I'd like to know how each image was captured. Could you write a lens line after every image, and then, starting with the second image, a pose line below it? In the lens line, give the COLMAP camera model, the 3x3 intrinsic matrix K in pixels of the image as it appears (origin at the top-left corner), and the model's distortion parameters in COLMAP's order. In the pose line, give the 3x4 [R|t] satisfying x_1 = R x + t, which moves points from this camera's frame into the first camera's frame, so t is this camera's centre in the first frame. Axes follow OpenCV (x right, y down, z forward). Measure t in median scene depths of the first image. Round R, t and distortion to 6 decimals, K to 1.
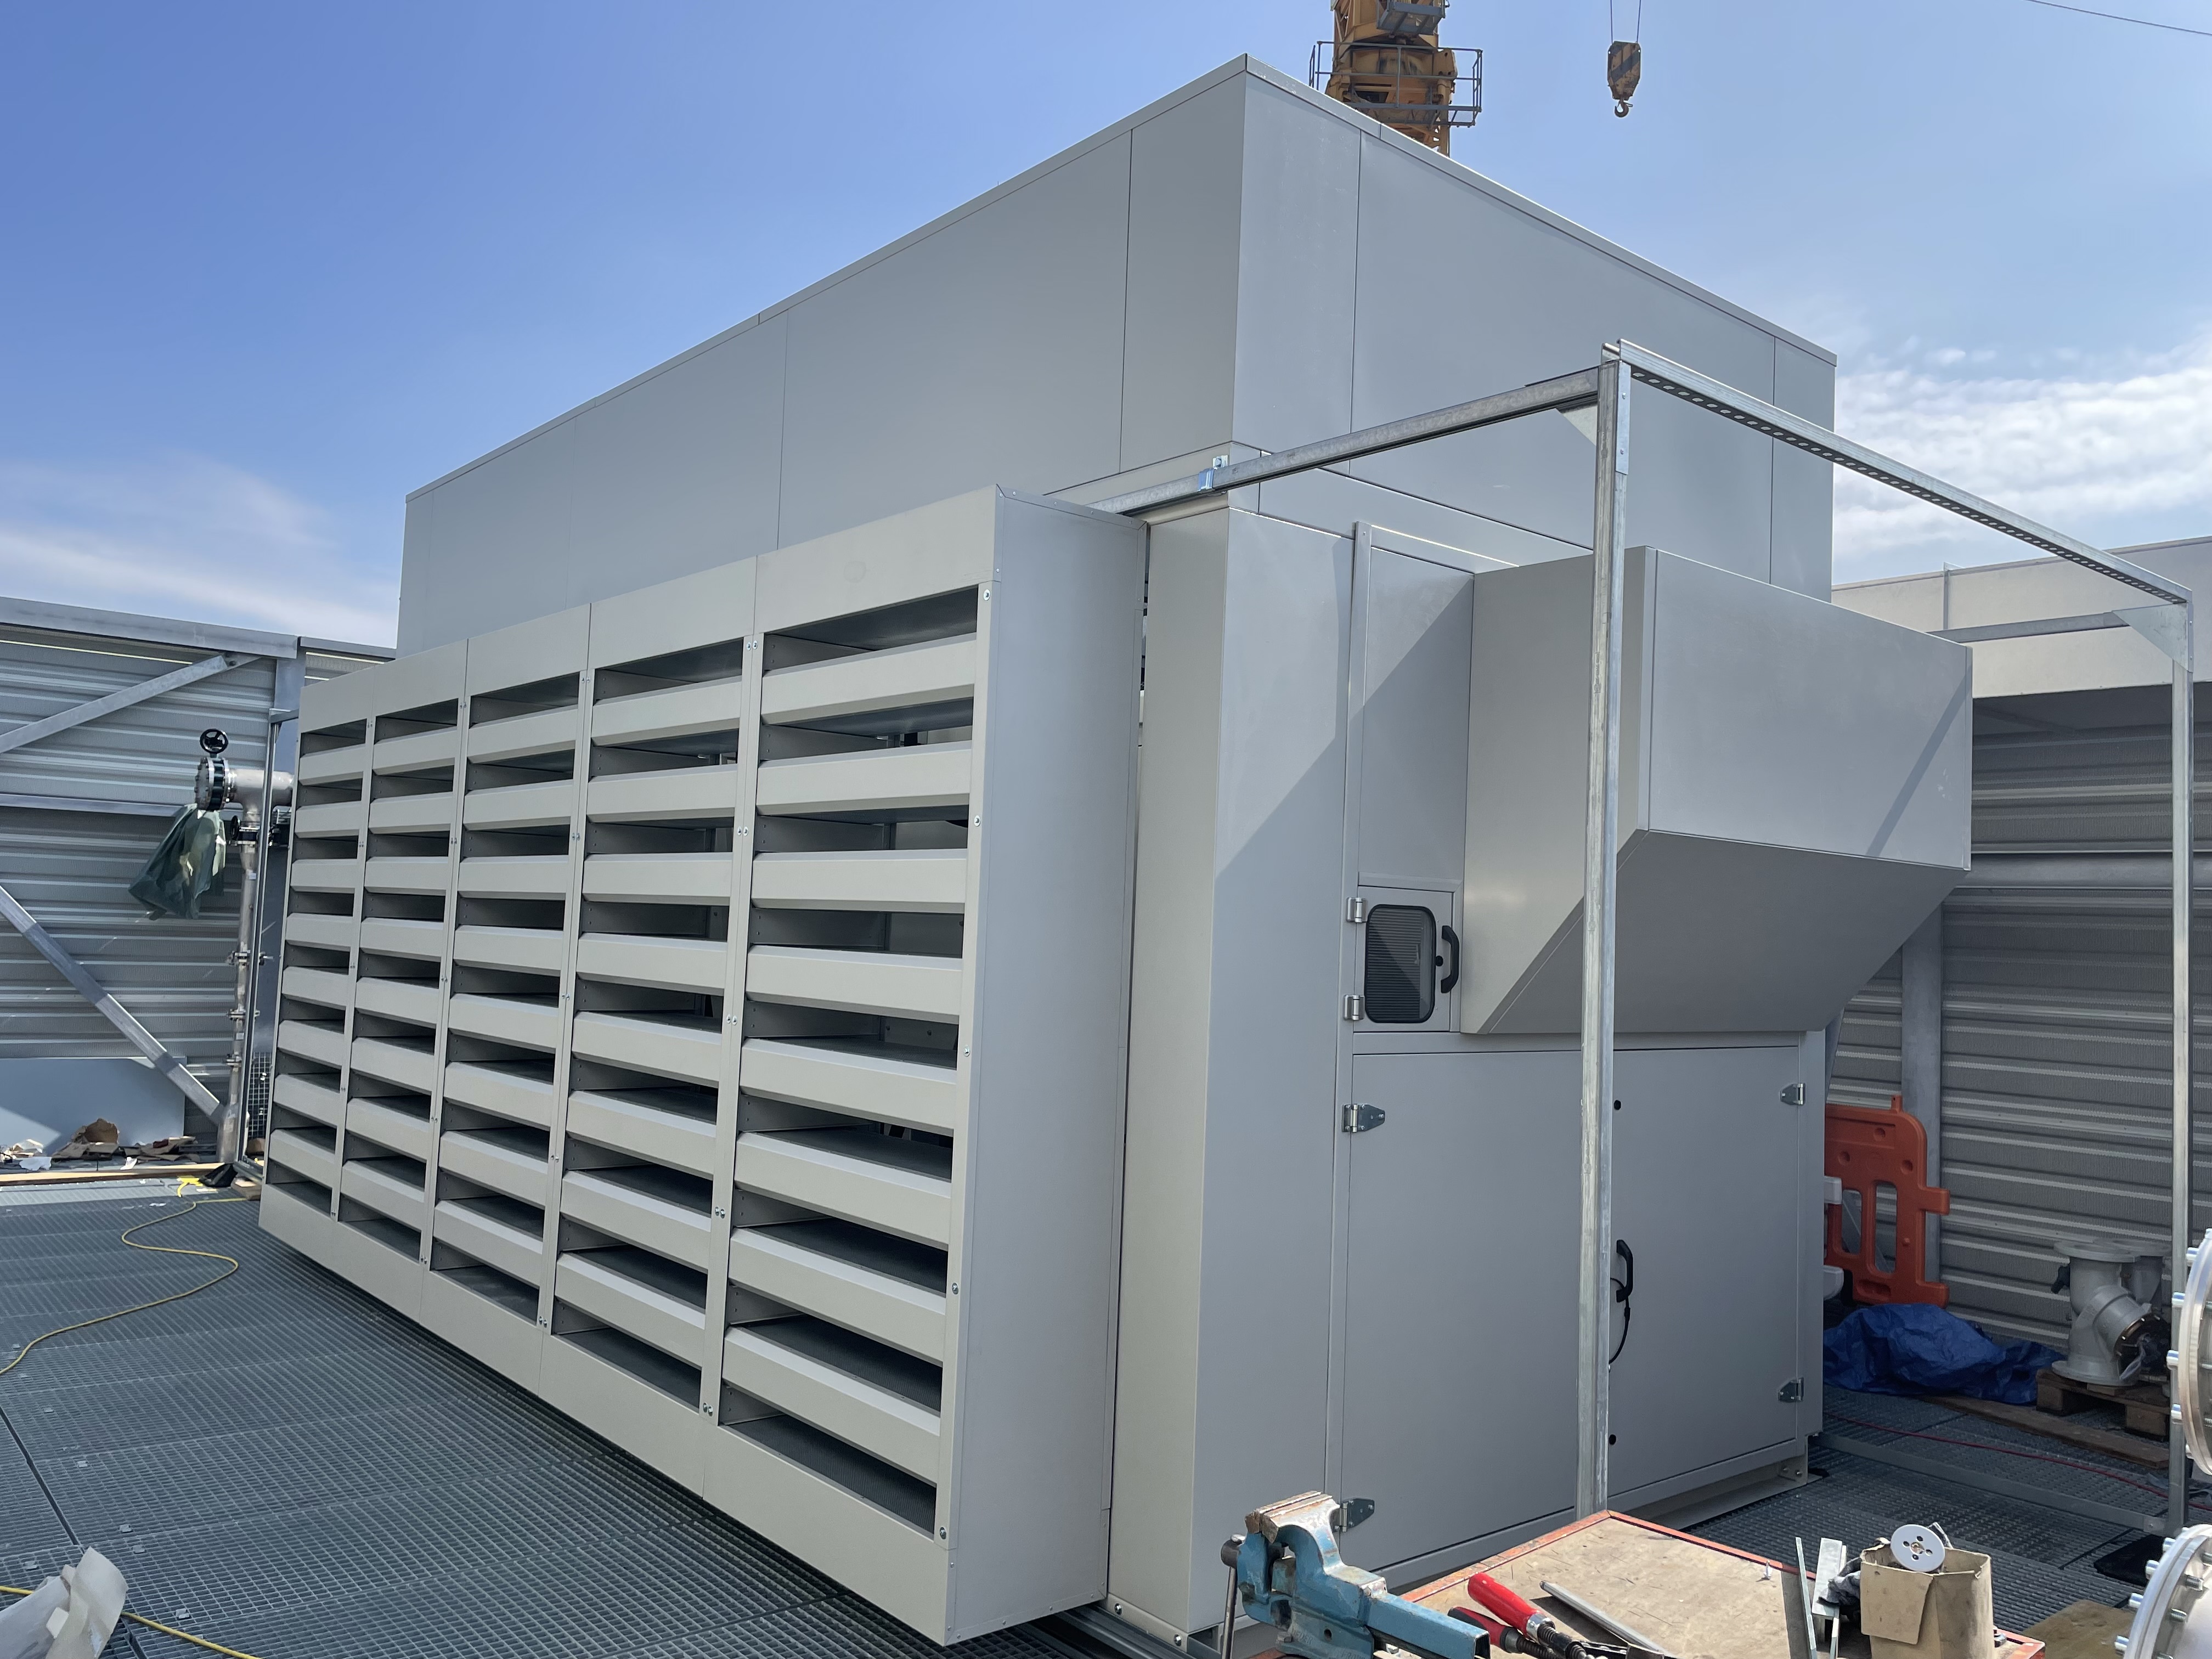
lens RADIAL K [[1709.4, 0, 1110.2], [0, 1709.4, 830.7], [0, 0, 1]] dist [-0.045380, -0.003782]
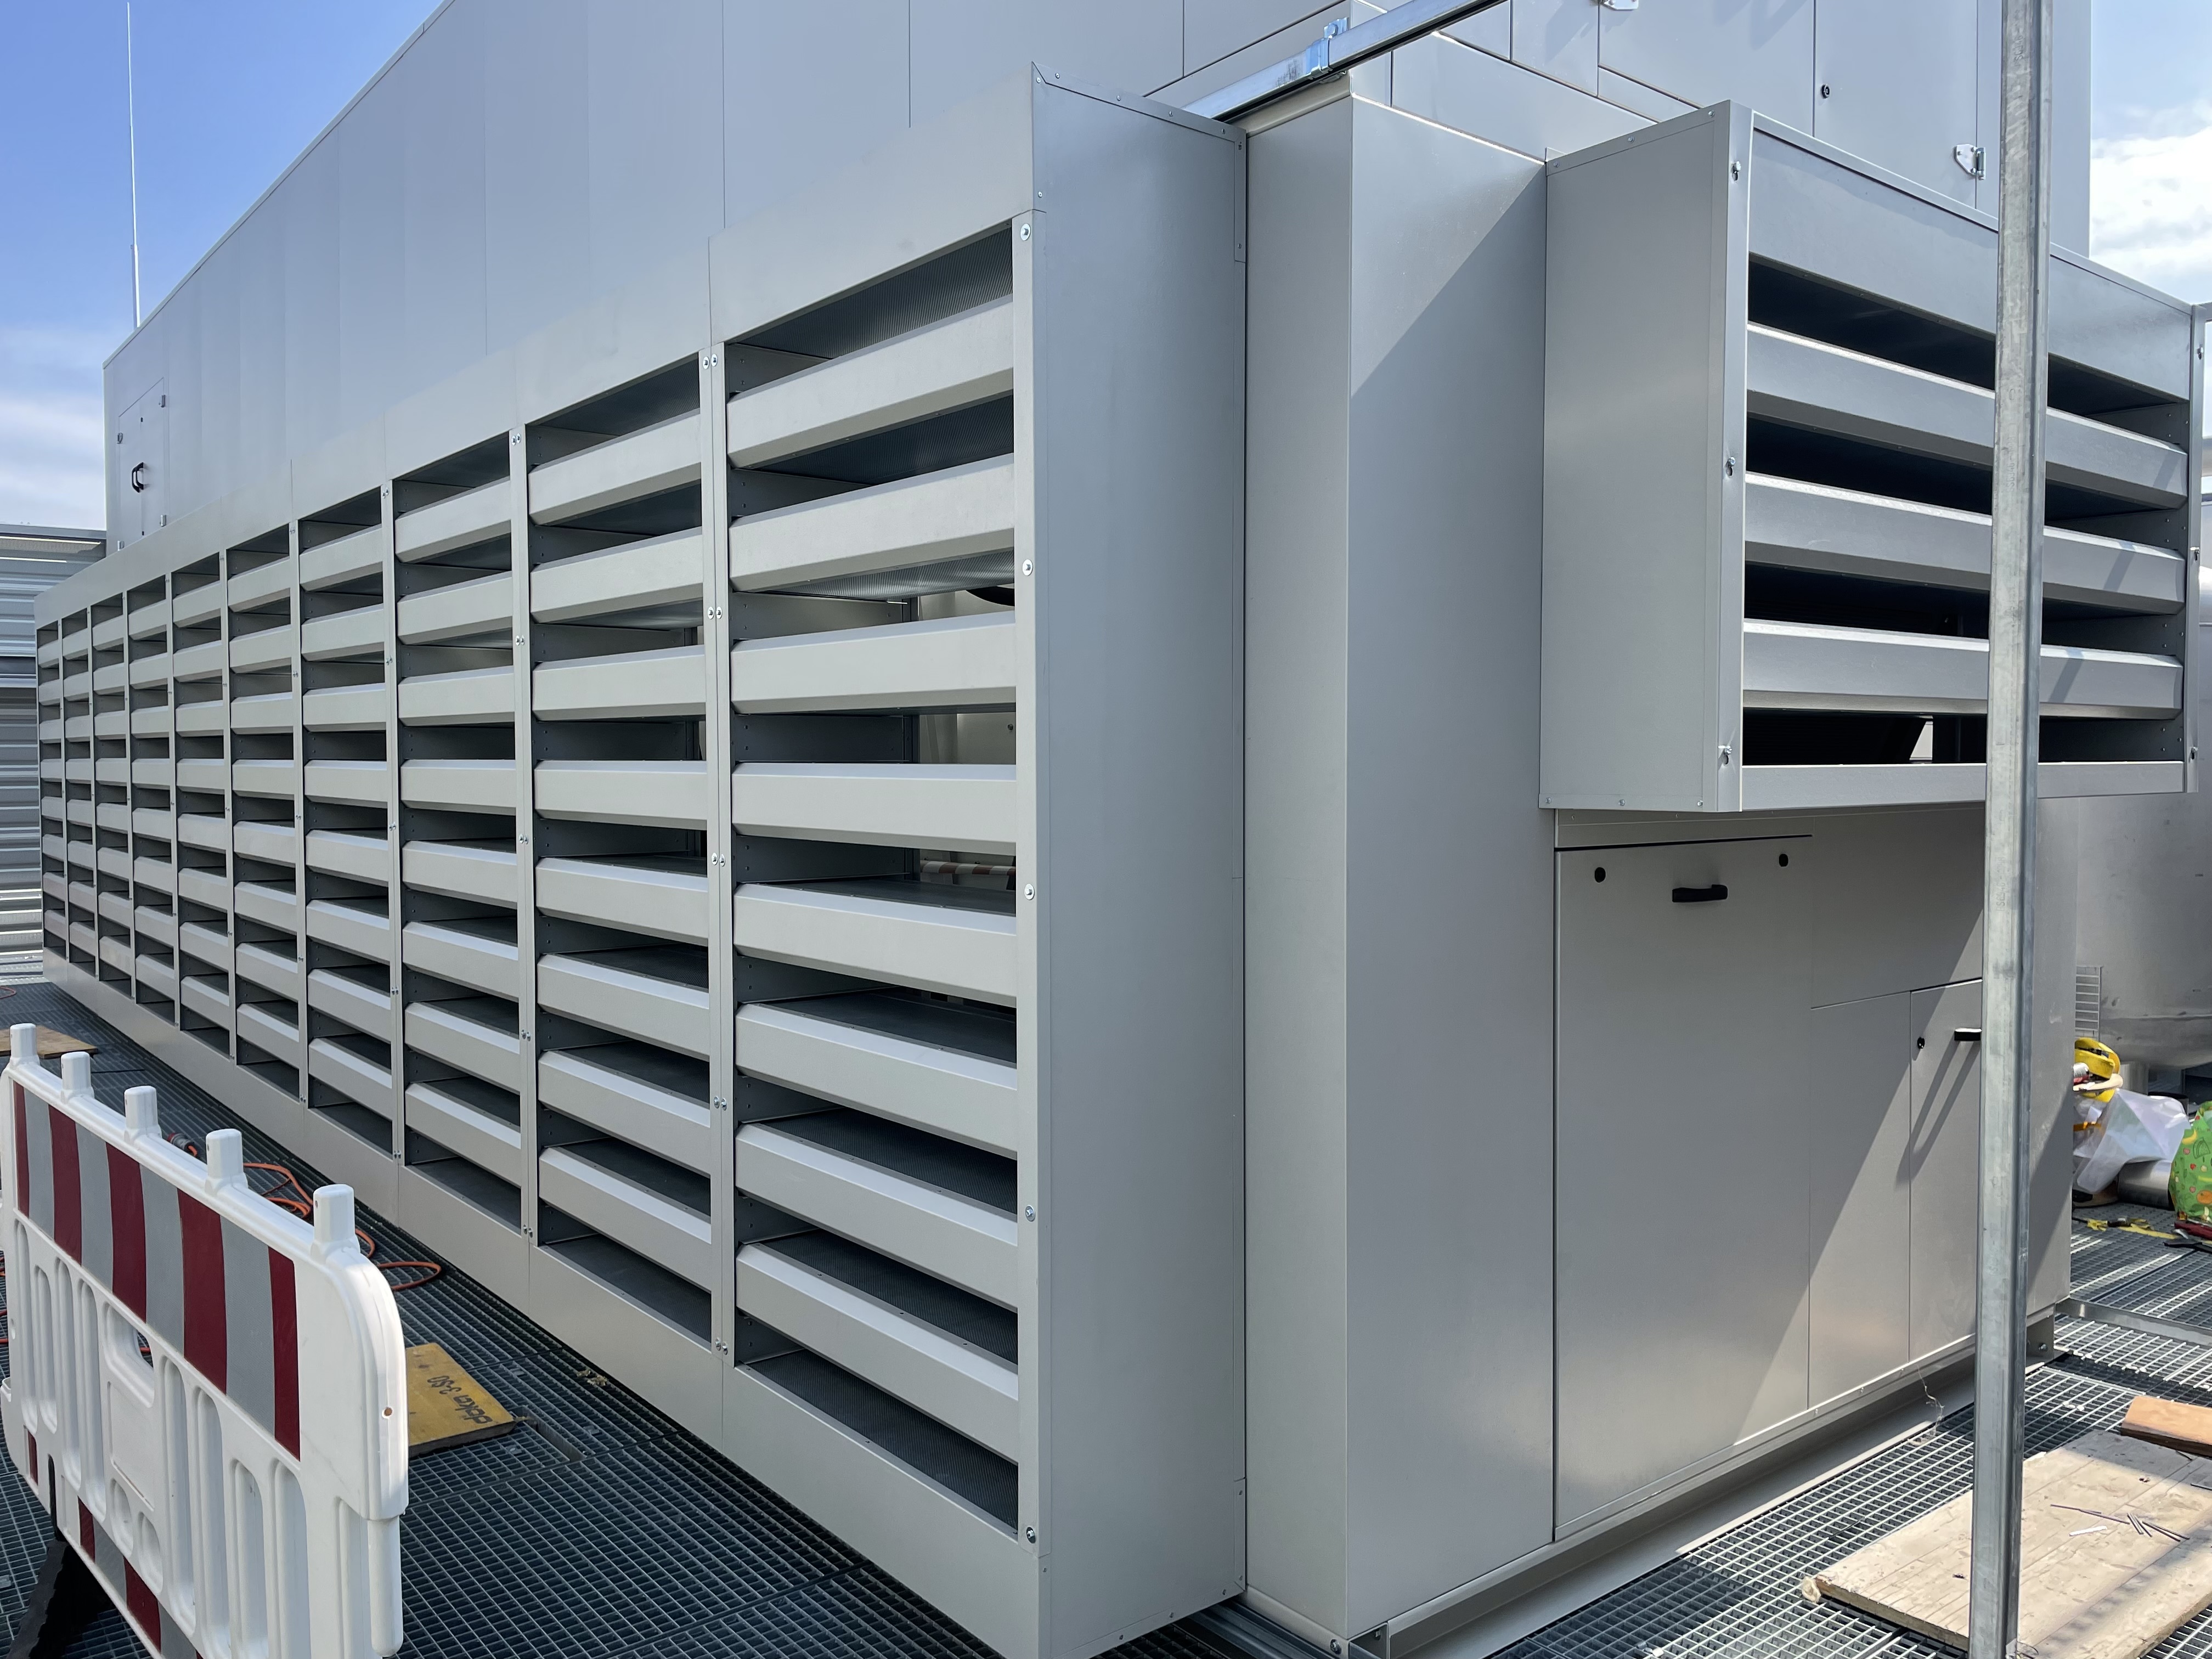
lens RADIAL K [[1709.4, 0, 1110.2], [0, 1709.4, 830.7], [0, 0, 1]] dist [-0.045380, -0.003782]
pose [[0.998808, -0.044717, -0.019549, -0.030449], [0.046531, 0.993364, 0.105182, 0.026532], [0.014716, -0.105967, 0.994261, 0.252954]]
